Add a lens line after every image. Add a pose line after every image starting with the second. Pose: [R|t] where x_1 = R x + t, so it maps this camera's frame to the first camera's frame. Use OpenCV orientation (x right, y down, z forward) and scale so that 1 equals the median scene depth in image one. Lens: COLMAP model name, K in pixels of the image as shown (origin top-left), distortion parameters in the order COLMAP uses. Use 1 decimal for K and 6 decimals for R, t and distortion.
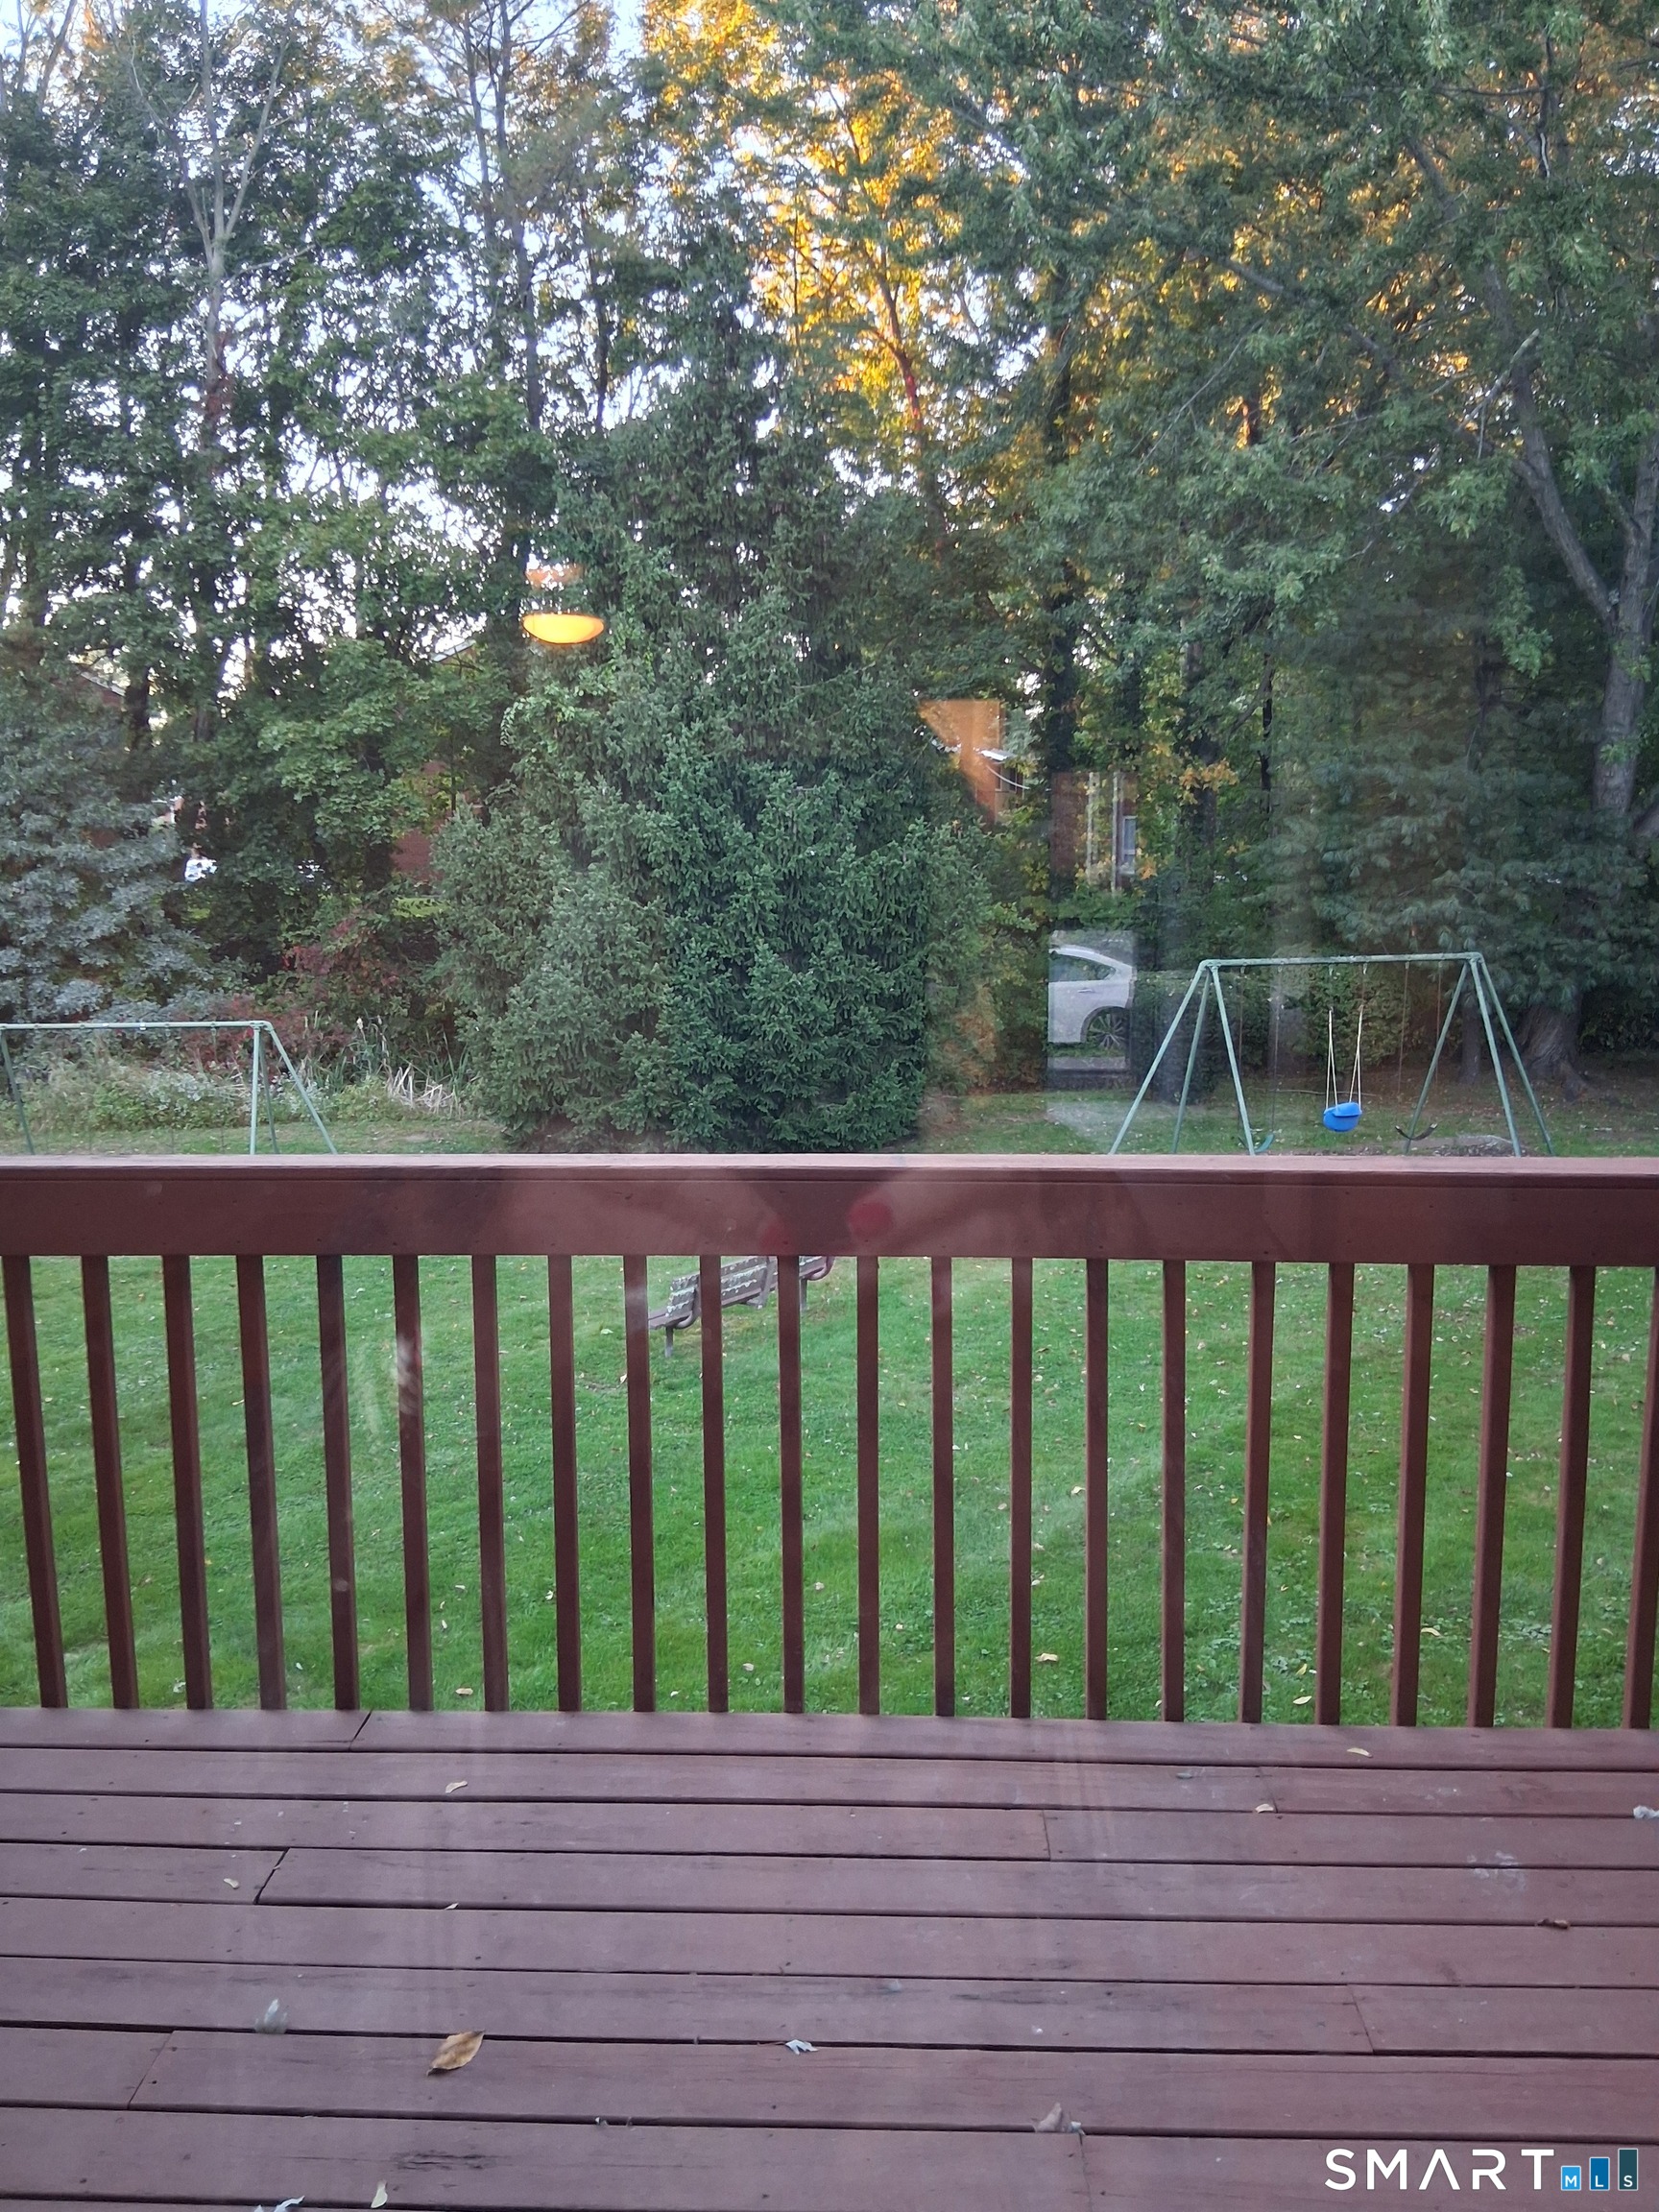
lens RADIAL K [[1651.1, 0, 829.5], [0, 1651.1, 1106.0], [0, 0, 1]] dist [0.115693, -0.188610]
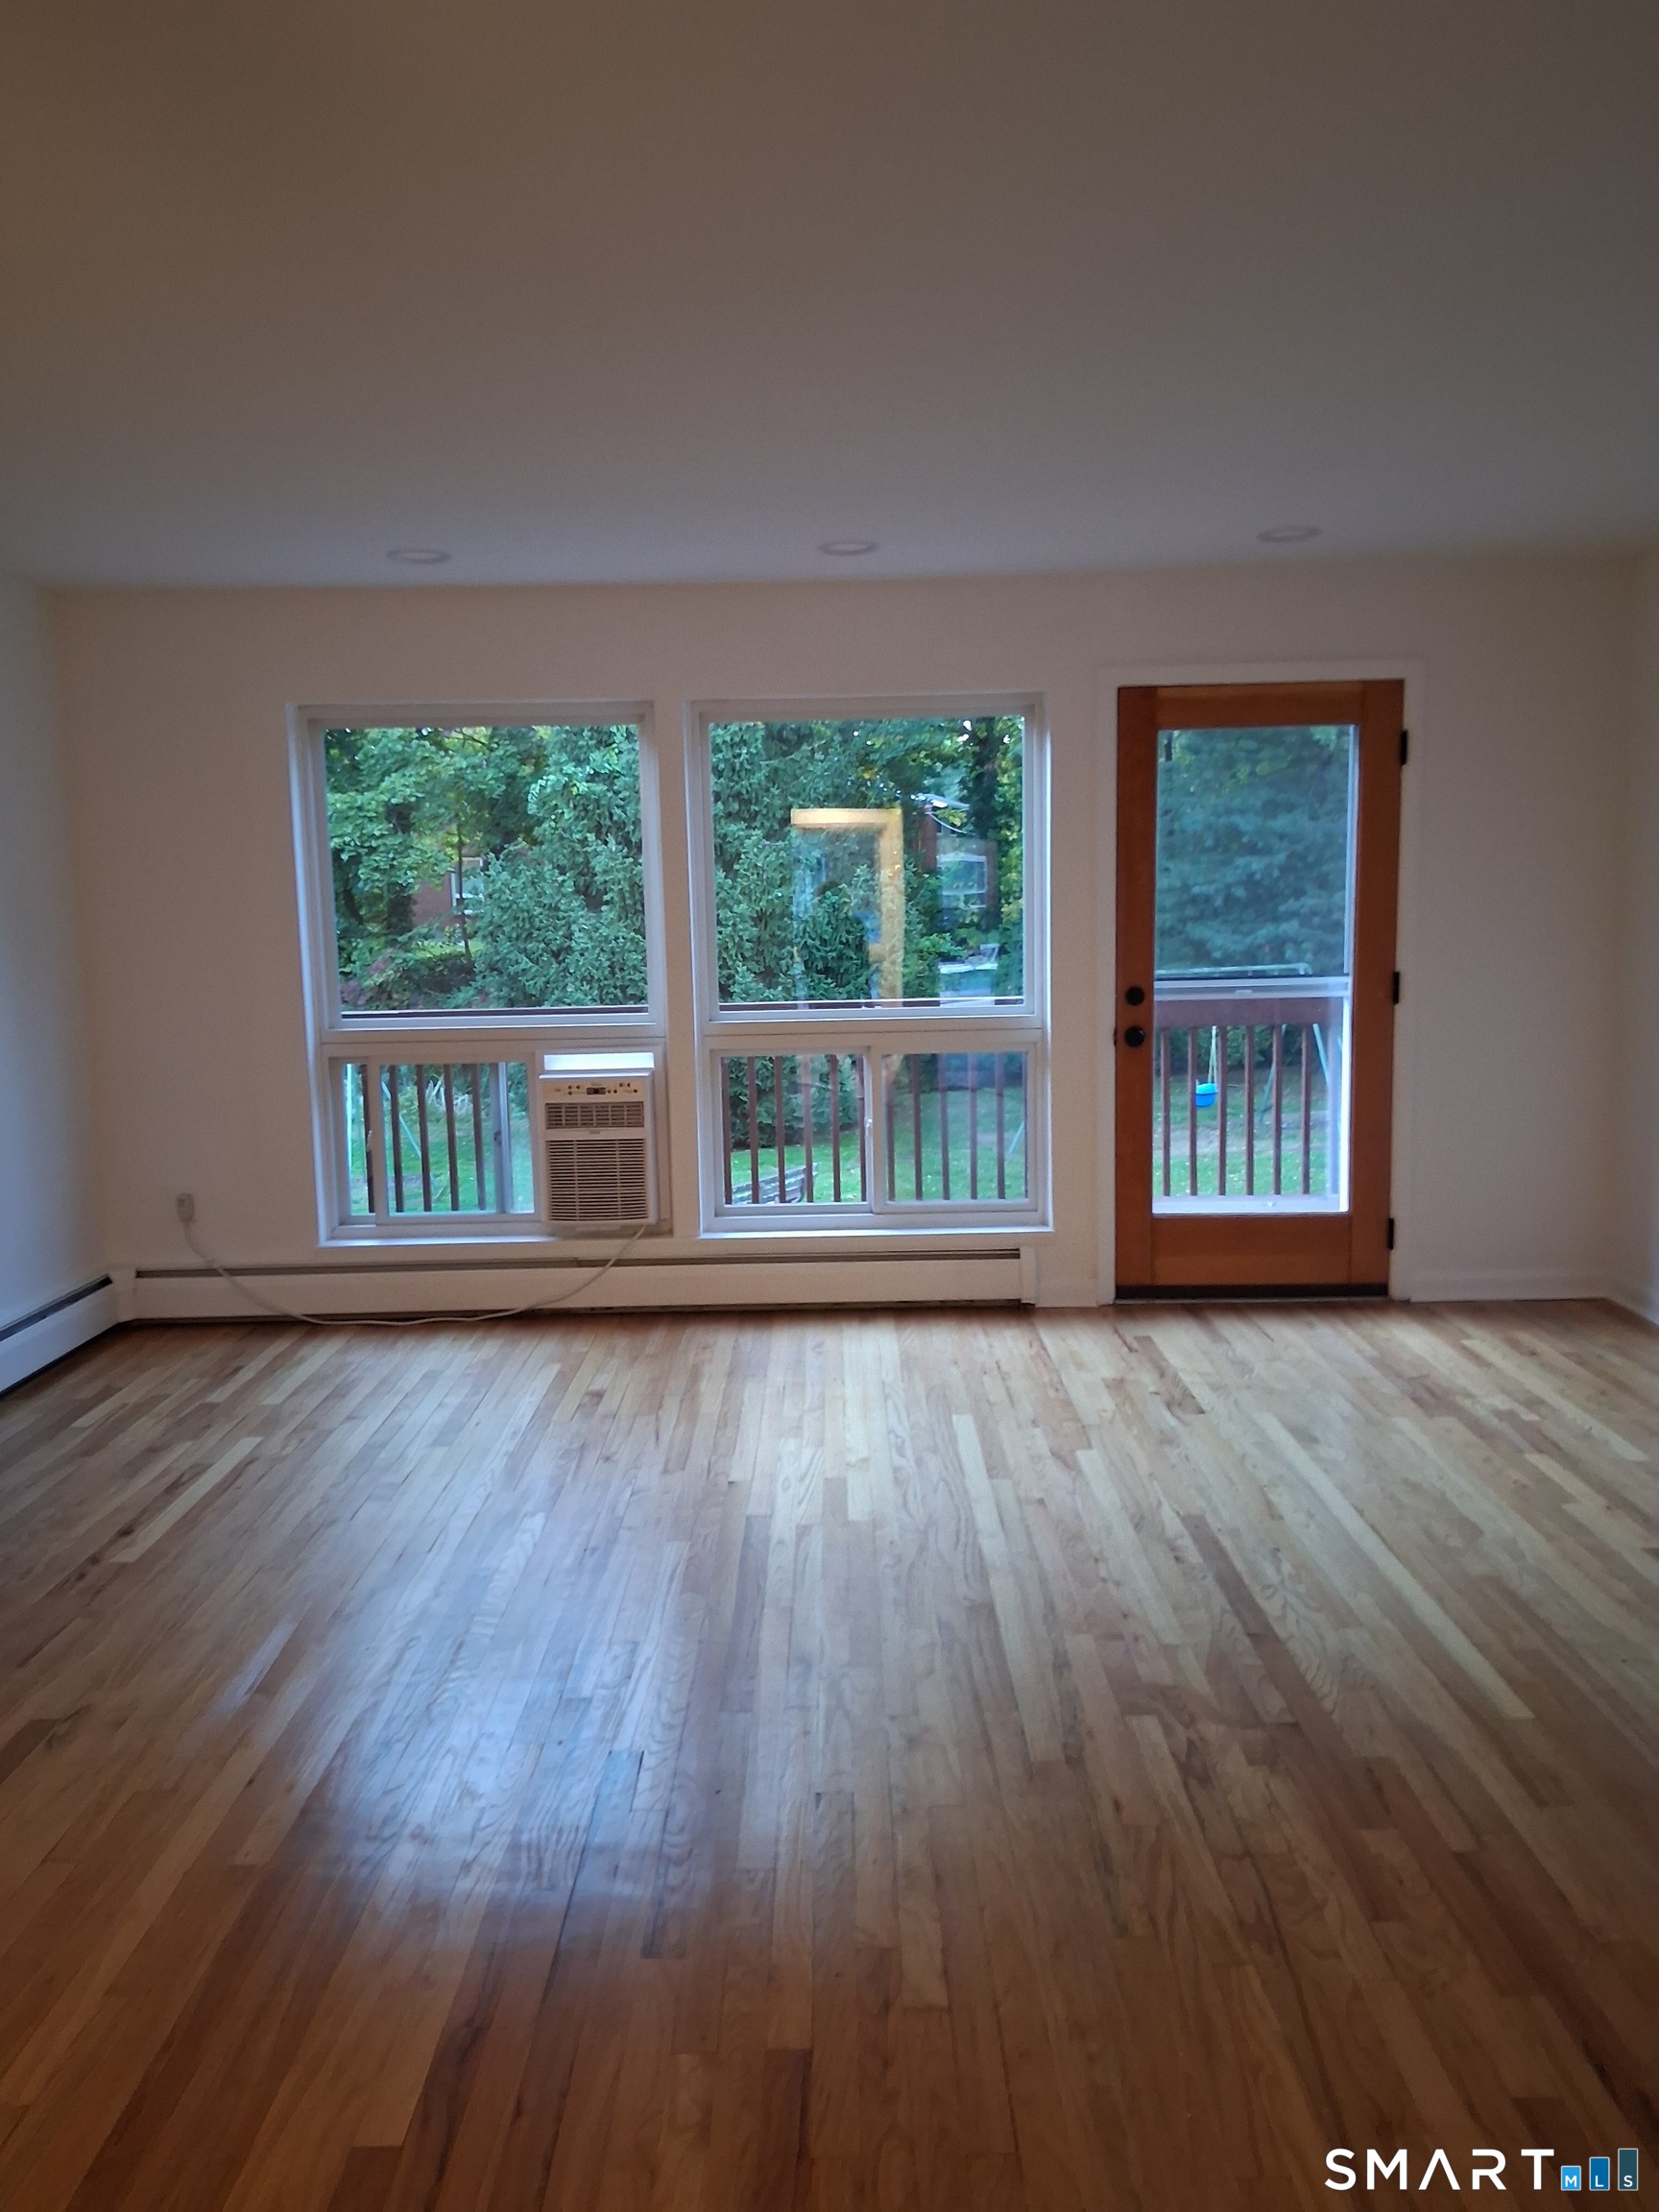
lens RADIAL K [[1651.1, 0, 829.5], [0, 1651.1, 1106.0], [0, 0, 1]] dist [0.115693, -0.188610]
pose [[0.999453, -0.022488, 0.024235, -0.005690], [0.023073, 0.999442, -0.024155, 0.037706], [-0.023678, 0.024701, 0.999414, -0.243886]]
